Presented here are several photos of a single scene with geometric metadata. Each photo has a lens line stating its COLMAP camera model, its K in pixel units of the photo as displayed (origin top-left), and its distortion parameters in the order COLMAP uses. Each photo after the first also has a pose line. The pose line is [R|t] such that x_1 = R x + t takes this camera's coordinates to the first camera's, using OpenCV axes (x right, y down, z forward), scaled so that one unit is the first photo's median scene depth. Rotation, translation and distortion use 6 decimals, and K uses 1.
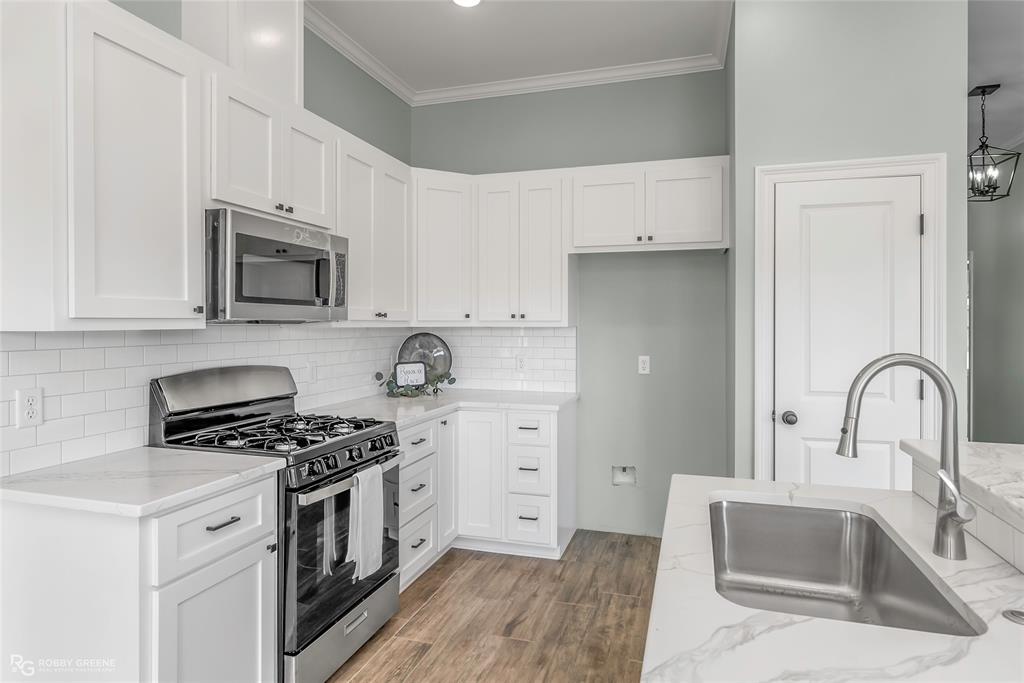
lens RADIAL K [[587.7, 0, 511.4], [0, 587.7, 328.6], [0, 0, 1]] dist [0.000138, -0.000150]
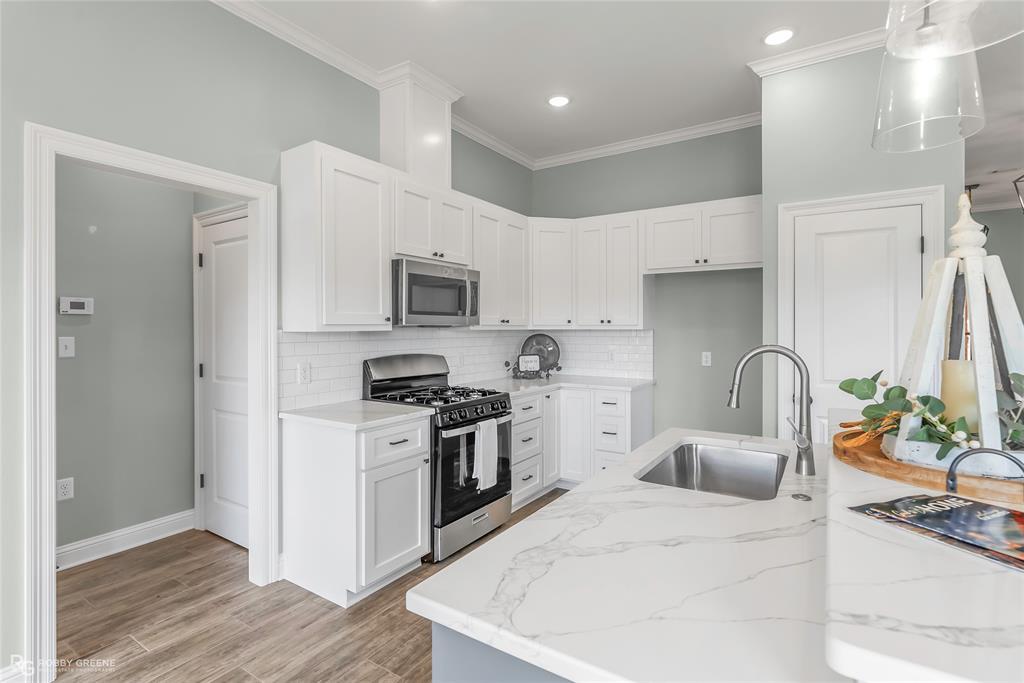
lens RADIAL K [[489.4, 0, 510.2], [0, 489.4, 332.6], [0, 0, 1]] dist [-0.002940, 0.000279]
pose [[0.962917, 0.000512, -0.269797, 0.147041], [0.000118, 0.999997, 0.002320, 0.002605], [0.269798, -0.002266, 0.962914, -0.206485]]
